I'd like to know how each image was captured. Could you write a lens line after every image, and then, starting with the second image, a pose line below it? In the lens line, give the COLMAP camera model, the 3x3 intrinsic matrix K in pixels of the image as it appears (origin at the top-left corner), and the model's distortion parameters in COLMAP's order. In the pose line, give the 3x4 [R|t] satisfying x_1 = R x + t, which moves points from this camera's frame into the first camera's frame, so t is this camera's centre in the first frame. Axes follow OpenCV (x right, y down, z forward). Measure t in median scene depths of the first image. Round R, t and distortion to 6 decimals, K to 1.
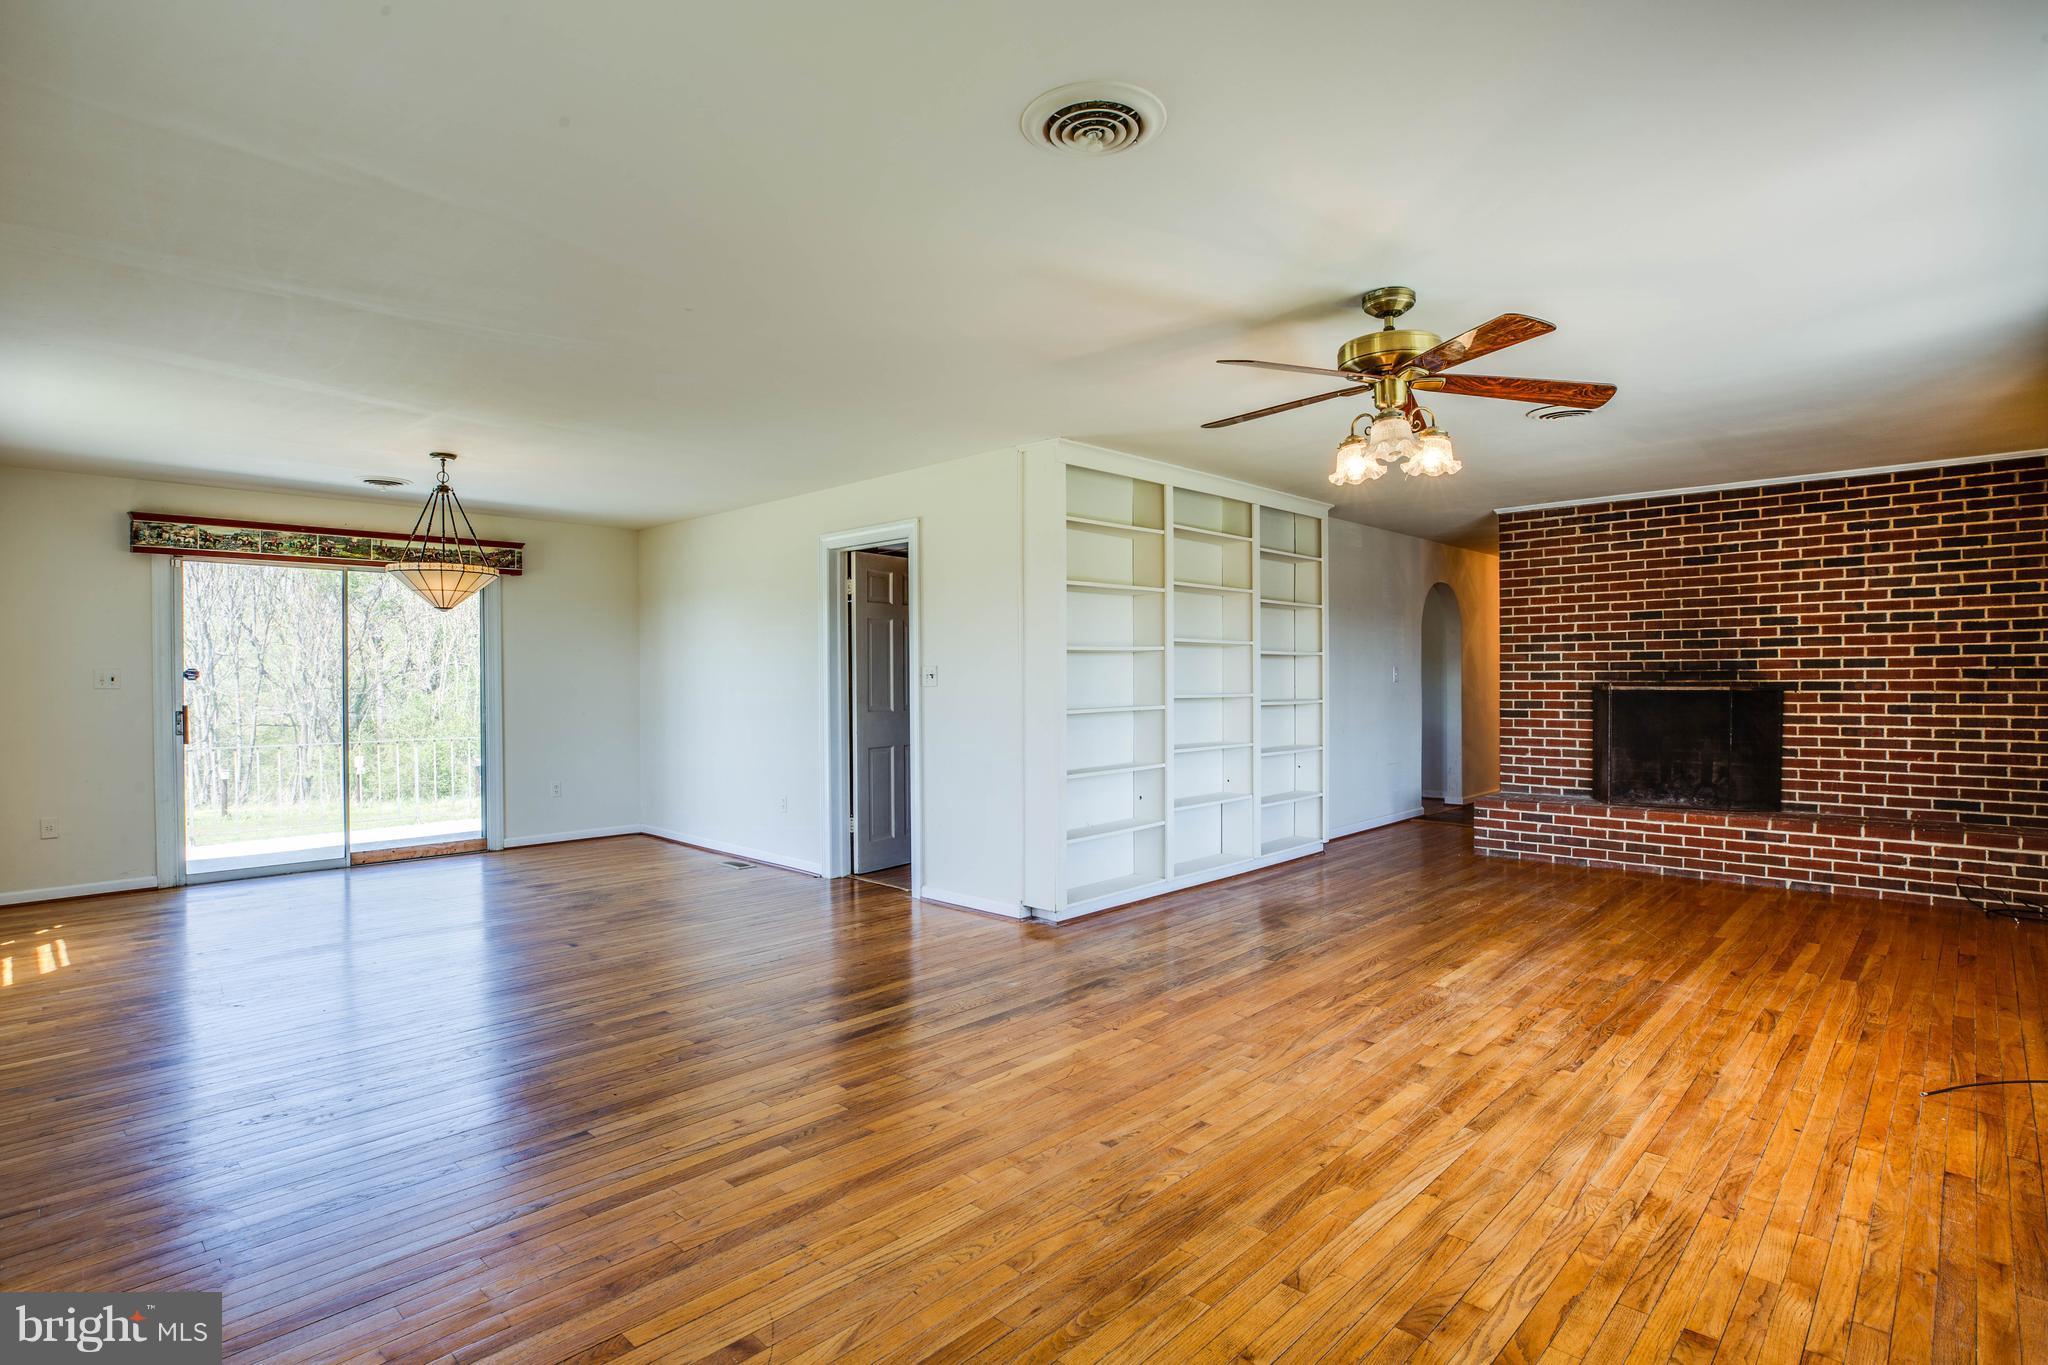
lens RADIAL K [[1000.9, 0, 1037.5], [0, 1000.9, 678.5], [0, 0, 1]] dist [-0.018438, 0.002137]
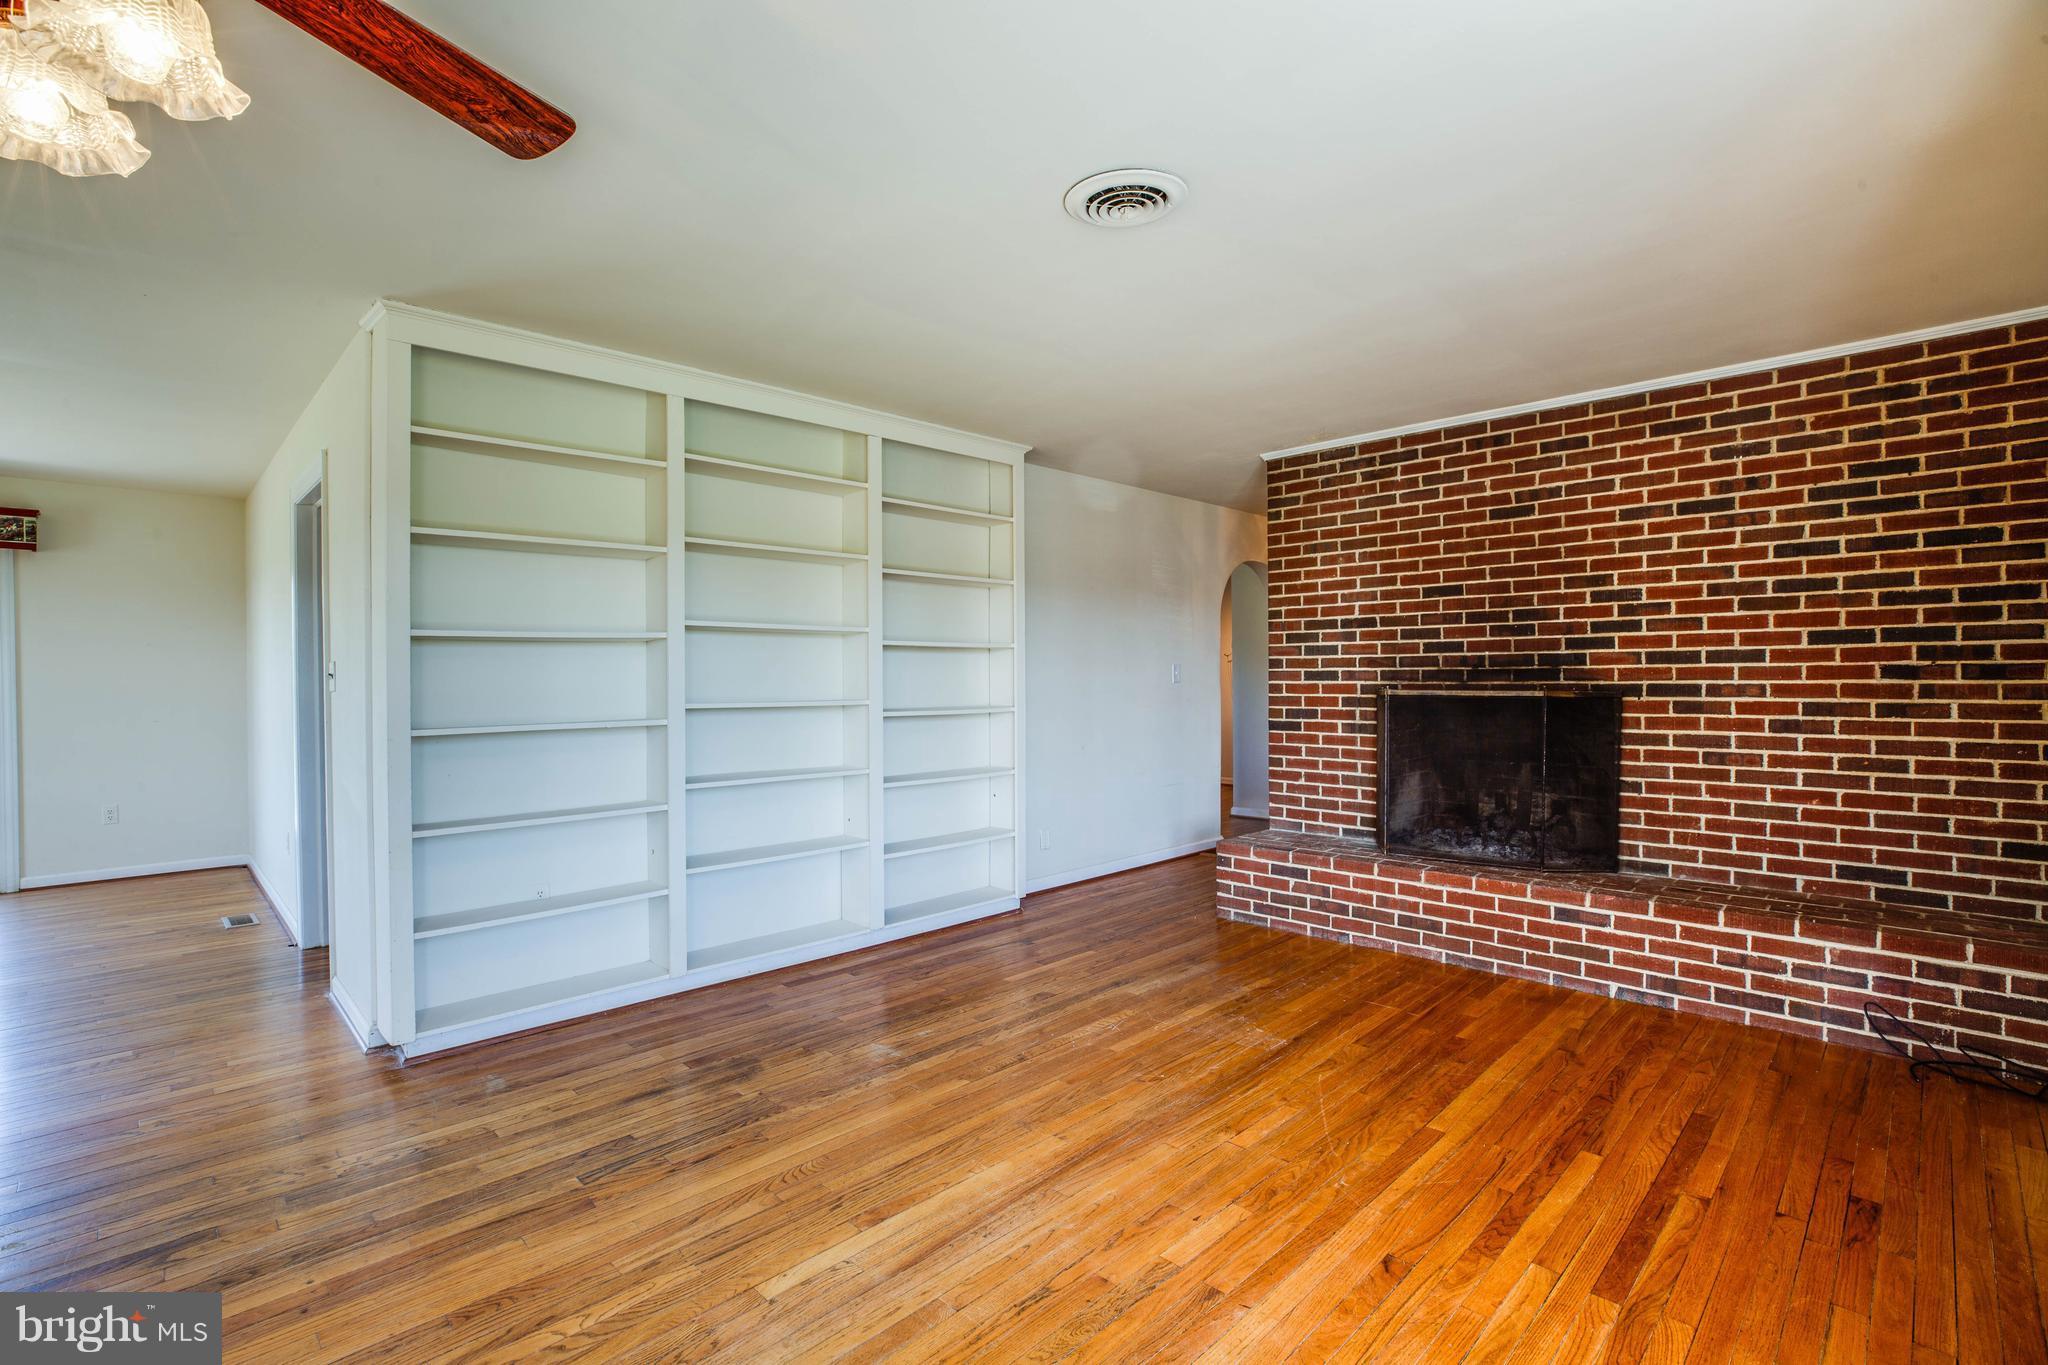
lens RADIAL K [[930.9, 0, 1007.9], [0, 930.9, 678.4], [0, 0, 1]] dist [-0.035796, 0.006076]
pose [[0.999426, 0.000204, -0.033887, 0.356712], [-0.000155, 0.999999, 0.001454, -0.001389], [0.033887, -0.001448, 0.999425, 0.358163]]
